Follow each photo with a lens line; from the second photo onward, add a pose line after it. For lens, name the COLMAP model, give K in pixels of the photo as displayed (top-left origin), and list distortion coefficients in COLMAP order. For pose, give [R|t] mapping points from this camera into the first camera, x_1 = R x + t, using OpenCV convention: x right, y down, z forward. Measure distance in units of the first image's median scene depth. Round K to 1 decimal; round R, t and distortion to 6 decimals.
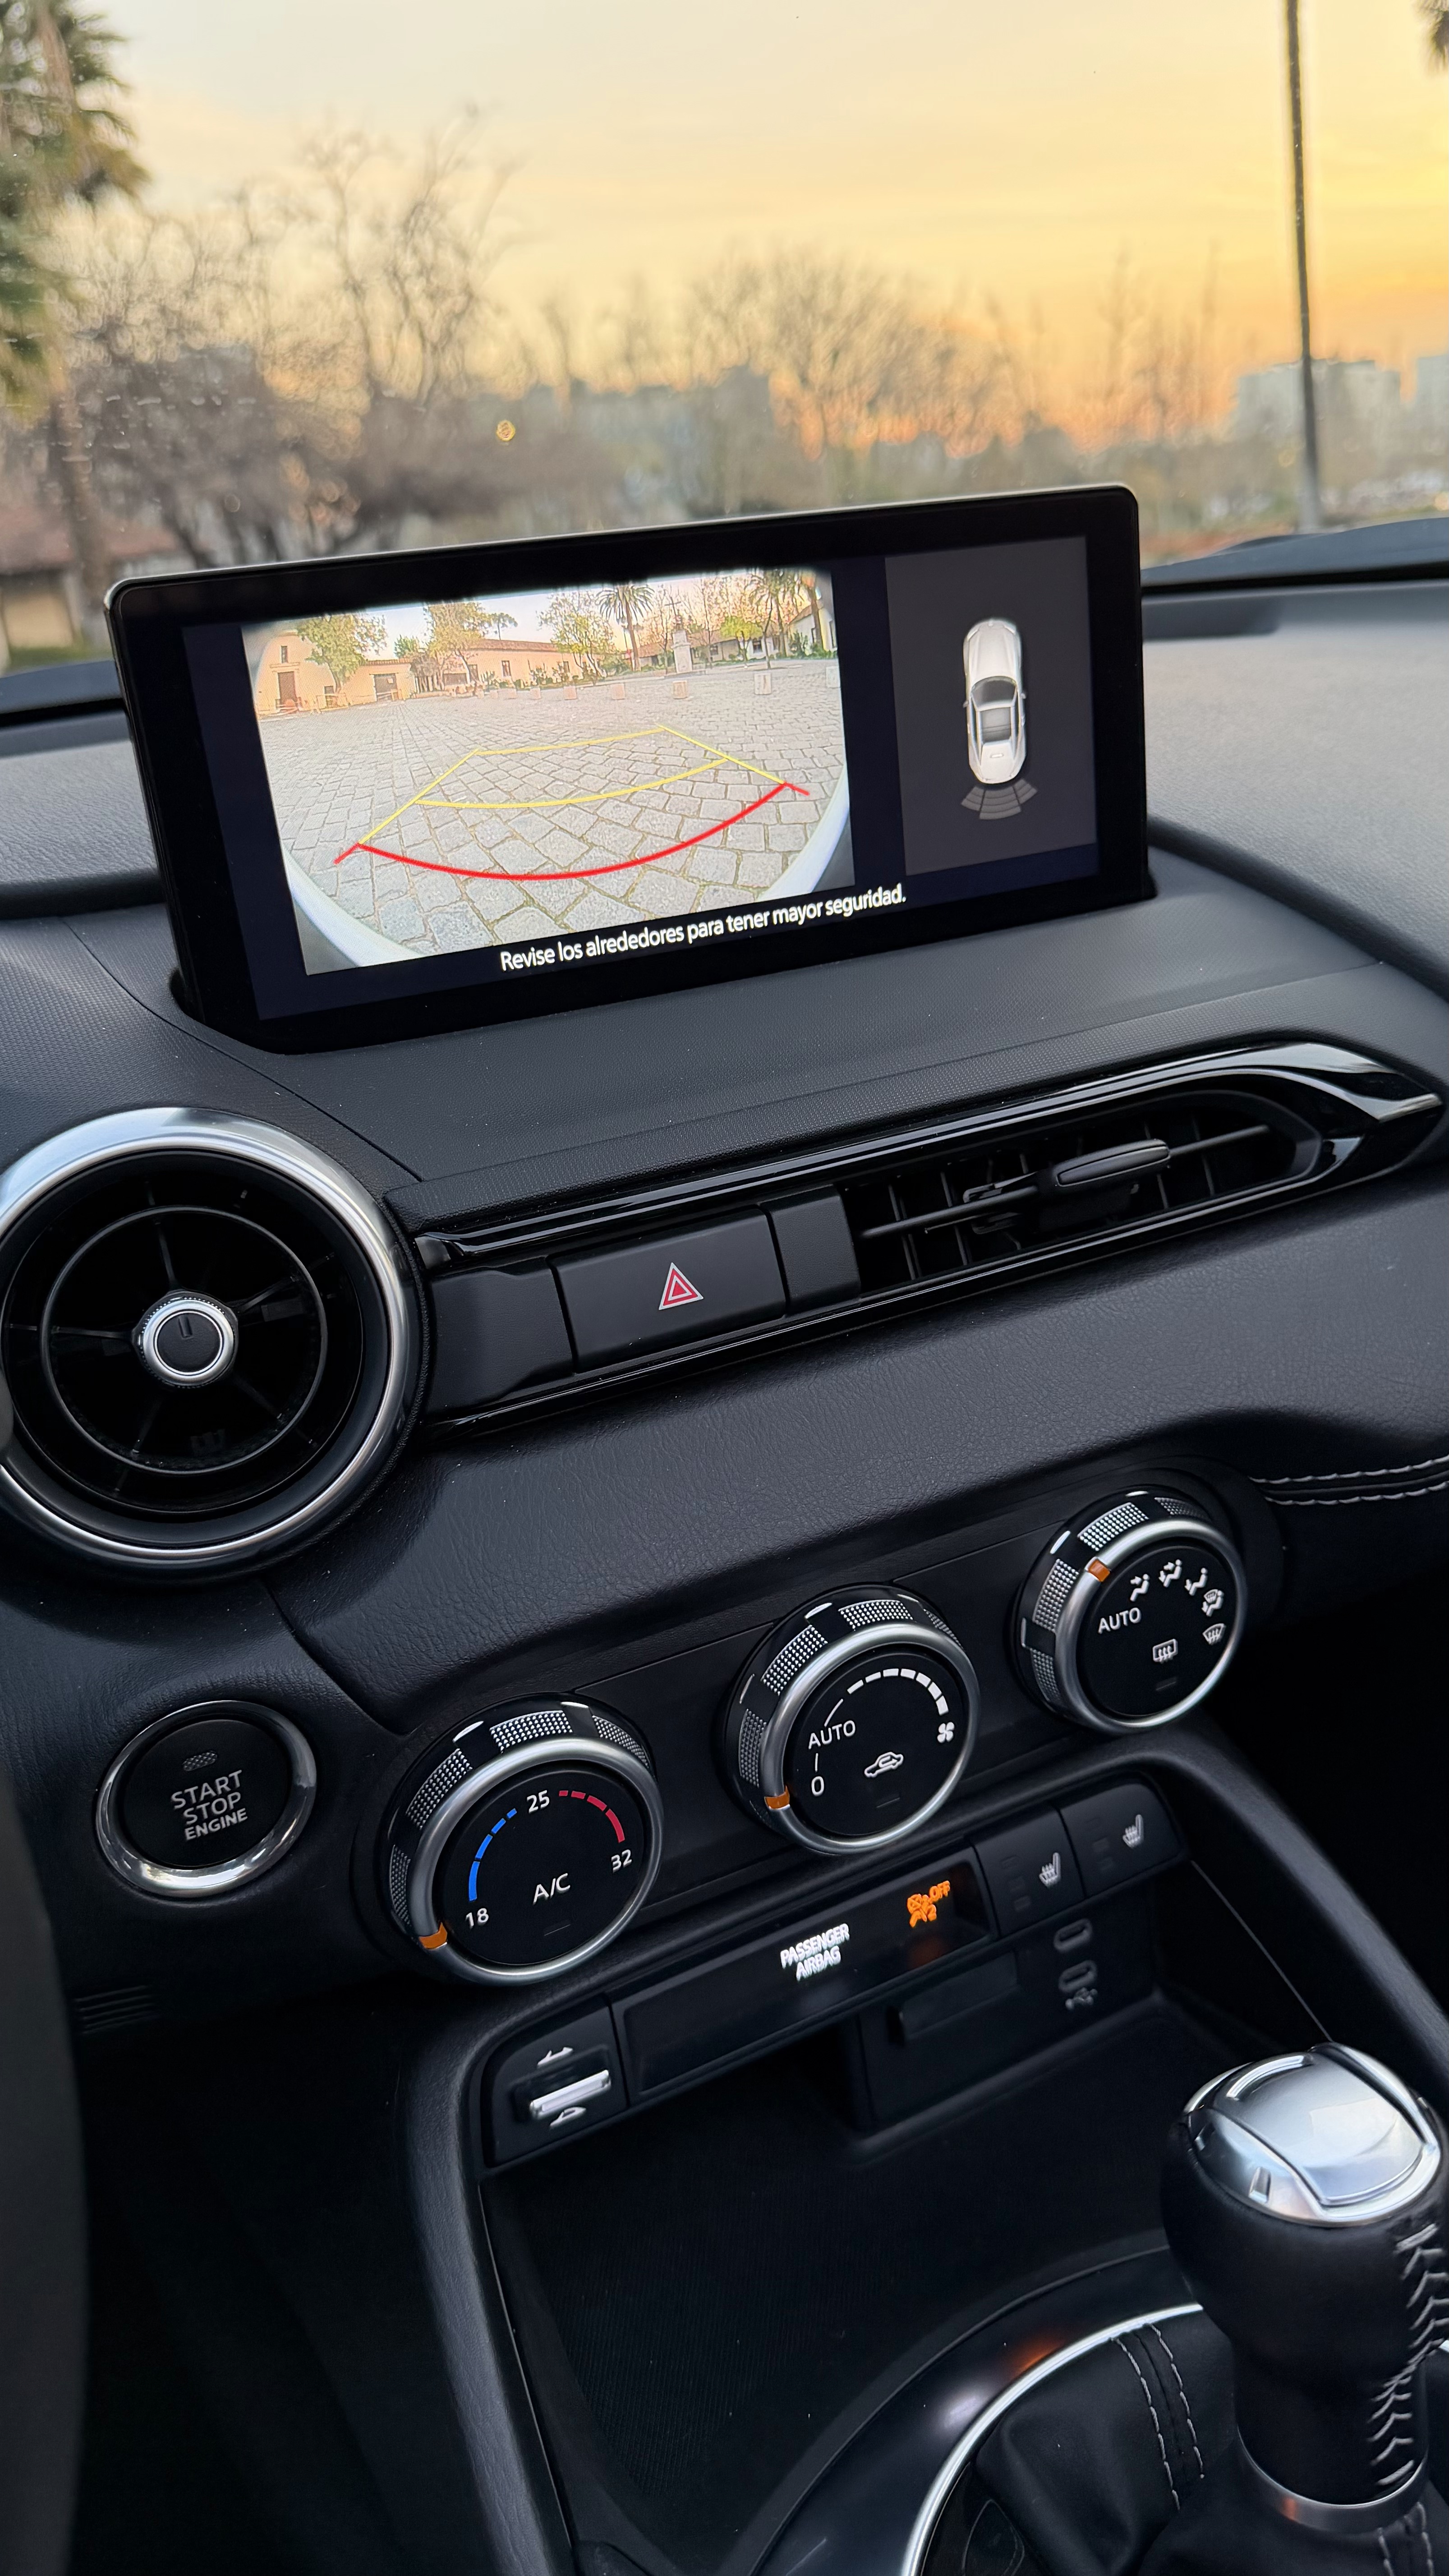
lens RADIAL K [[1916.3, 0, 713.0], [0, 1916.3, 1260.2], [0, 0, 1]] dist [0.150266, -0.237858]
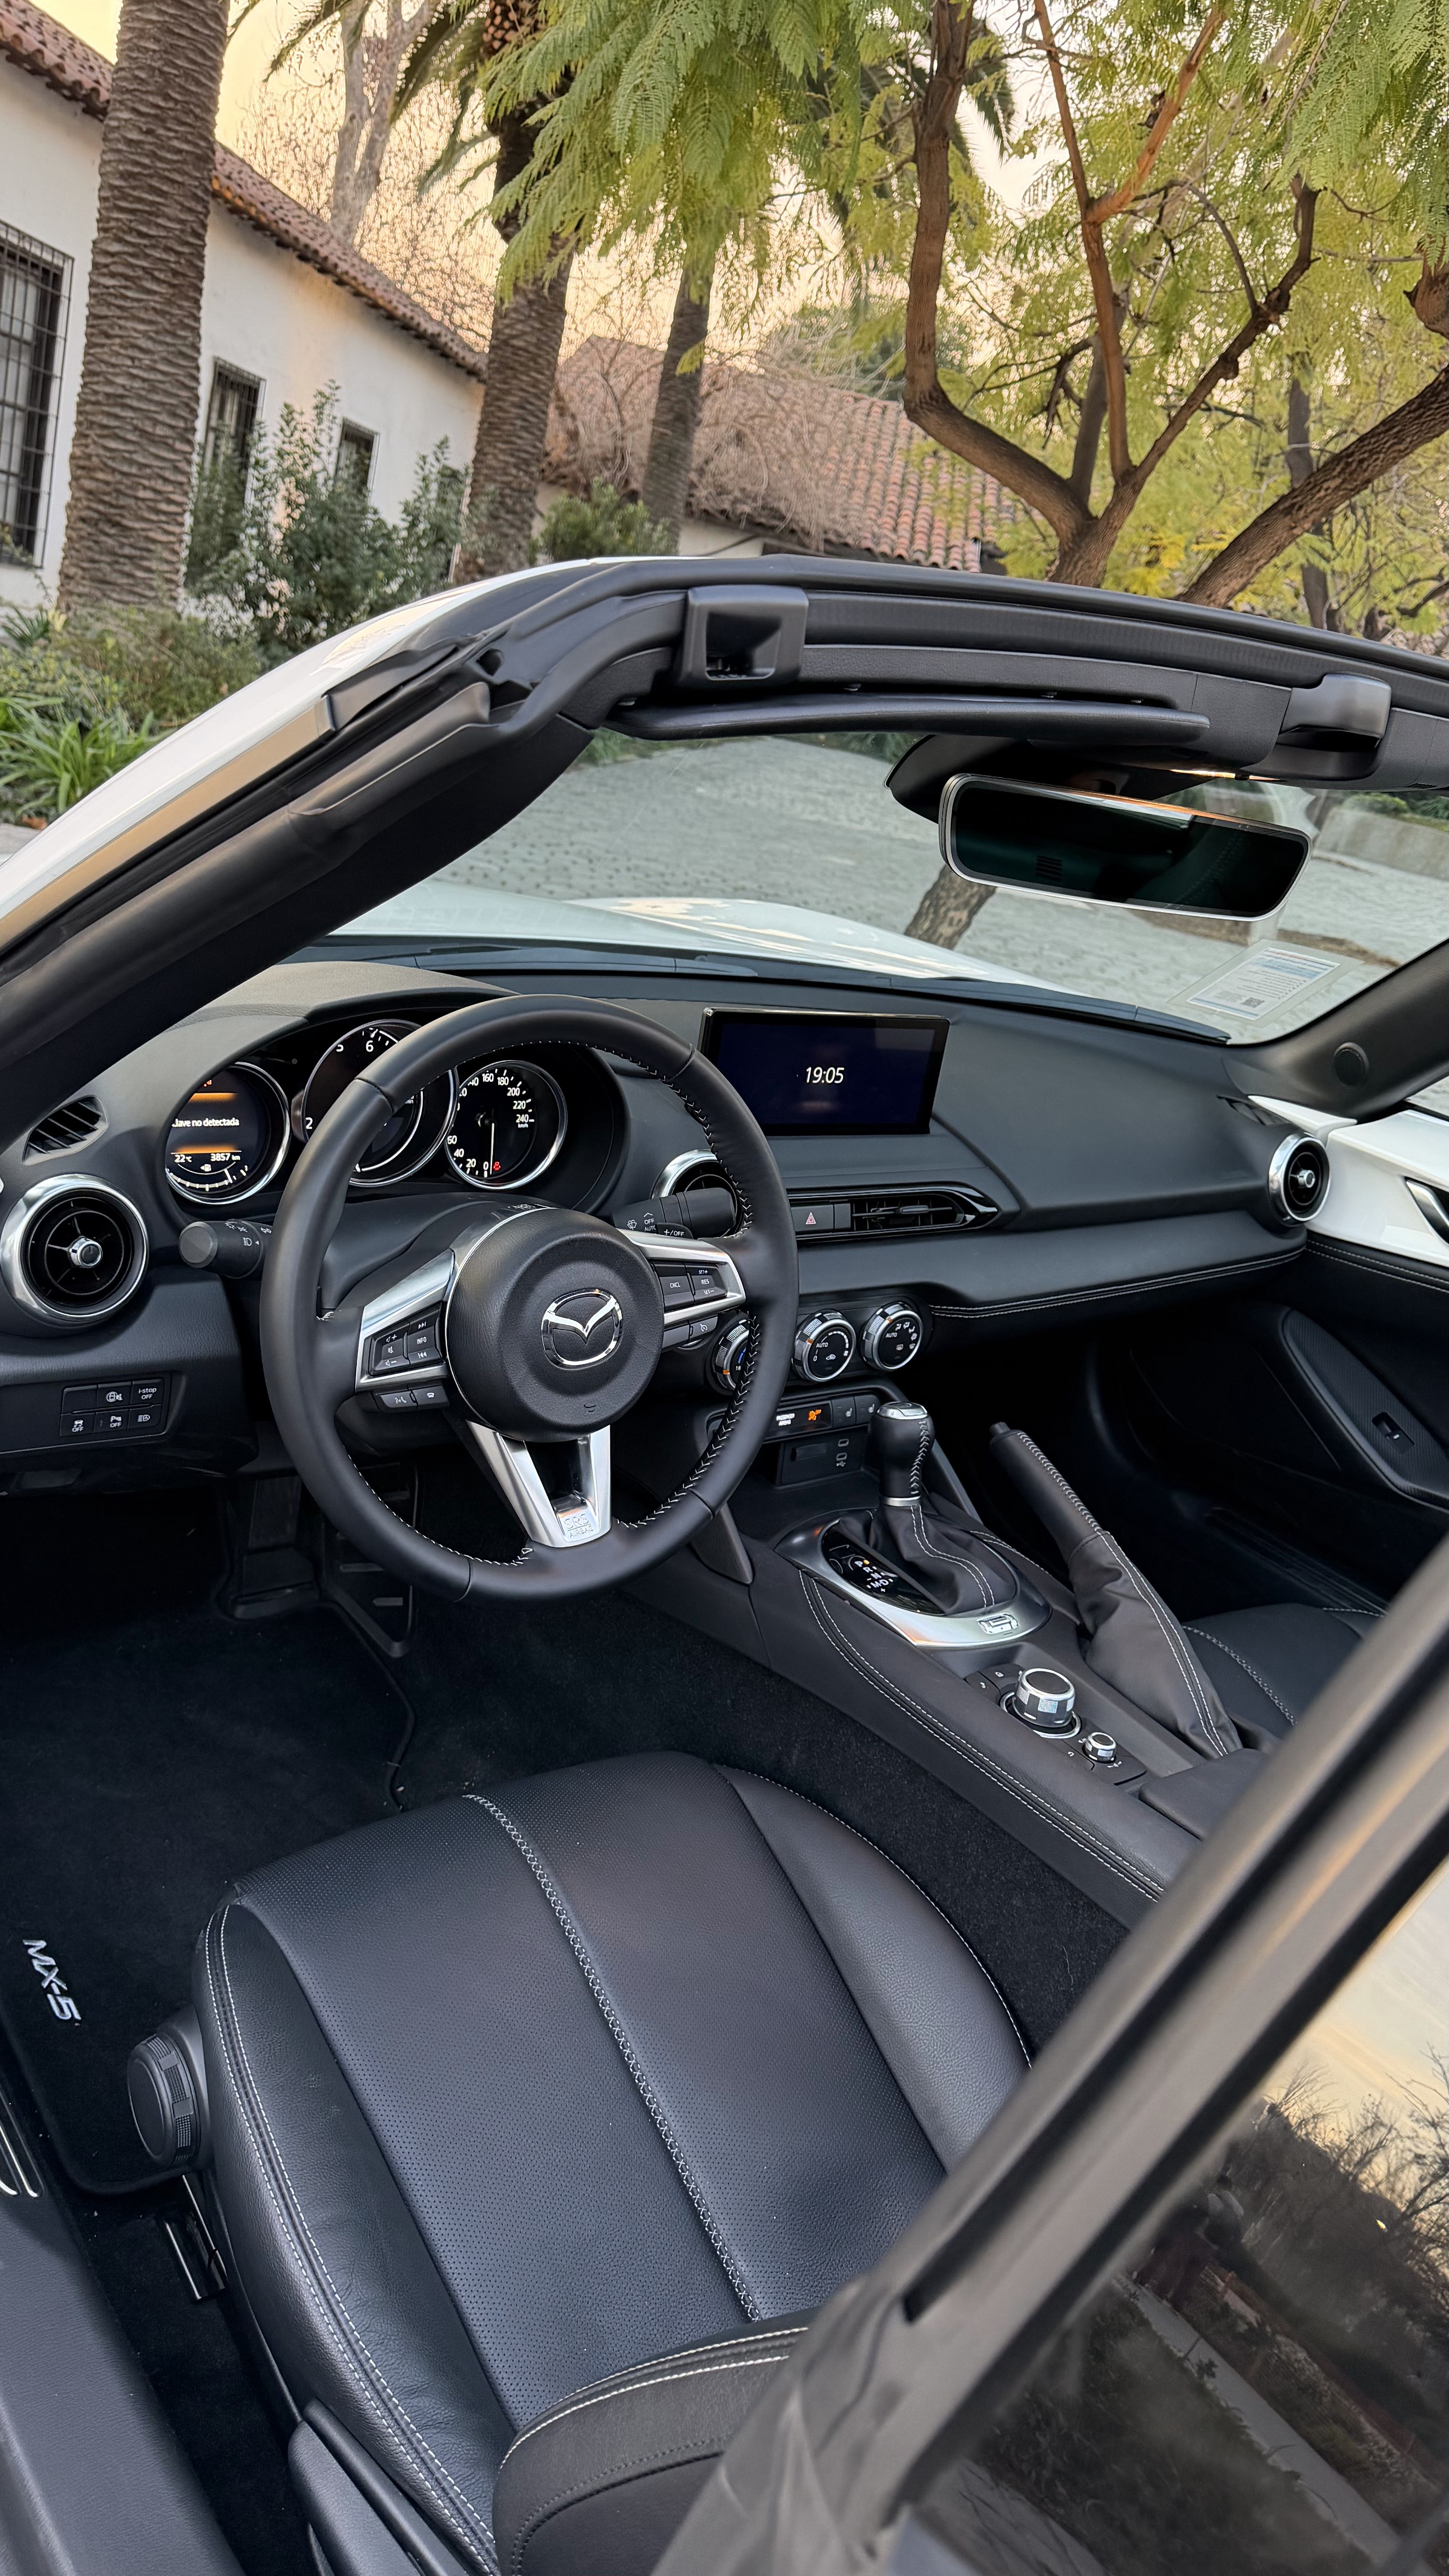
lens RADIAL K [[1916.3, 0, 713.0], [0, 1916.3, 1260.2], [0, 0, 1]] dist [0.150266, -0.237858]
pose [[0.946636, 0.191369, 0.259342, -1.090845], [-0.187227, 0.981468, -0.040821, 0.266557], [-0.262348, -0.009913, 0.964922, -2.429590]]
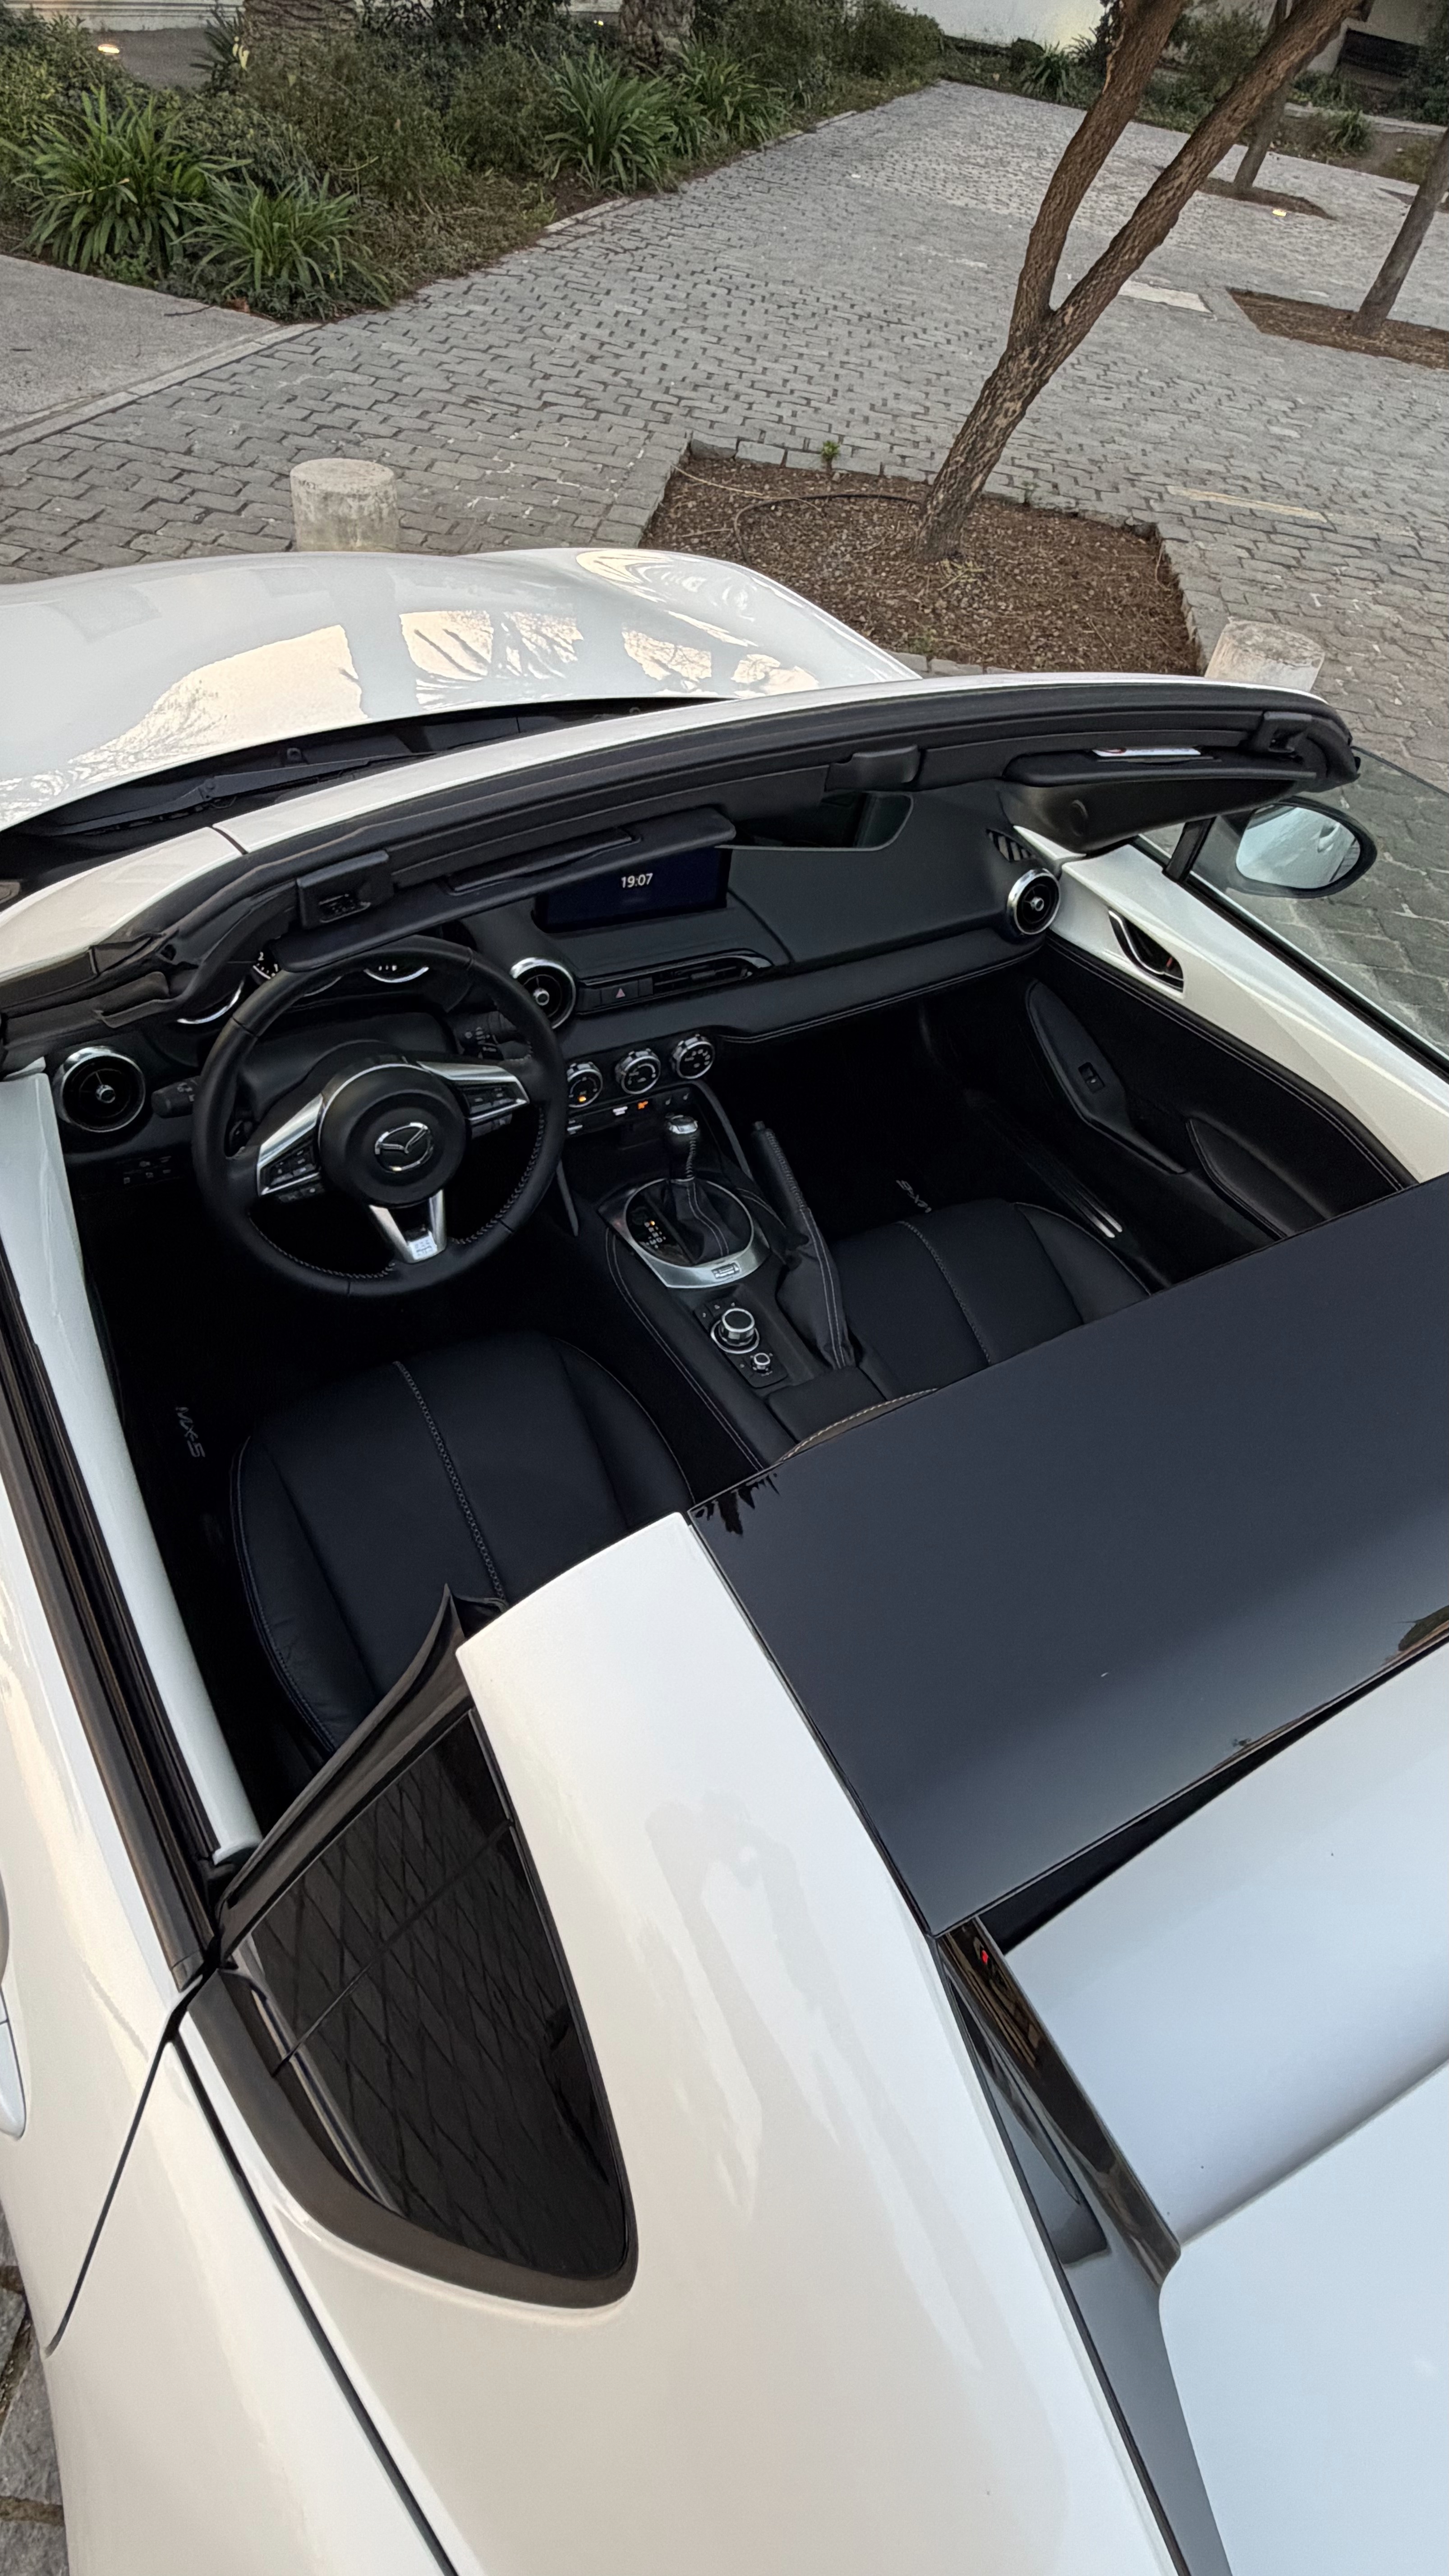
lens RADIAL K [[1511.0, 0, 703.6], [0, 1511.0, 1306.2], [0, 0, 1]] dist [0.000052, -0.001767]
pose [[0.972796, 0.108063, 0.204917, -0.538819], [-0.185986, 0.891677, 0.412699, -0.950695], [-0.138123, -0.439584, 0.887518, -3.053559]]
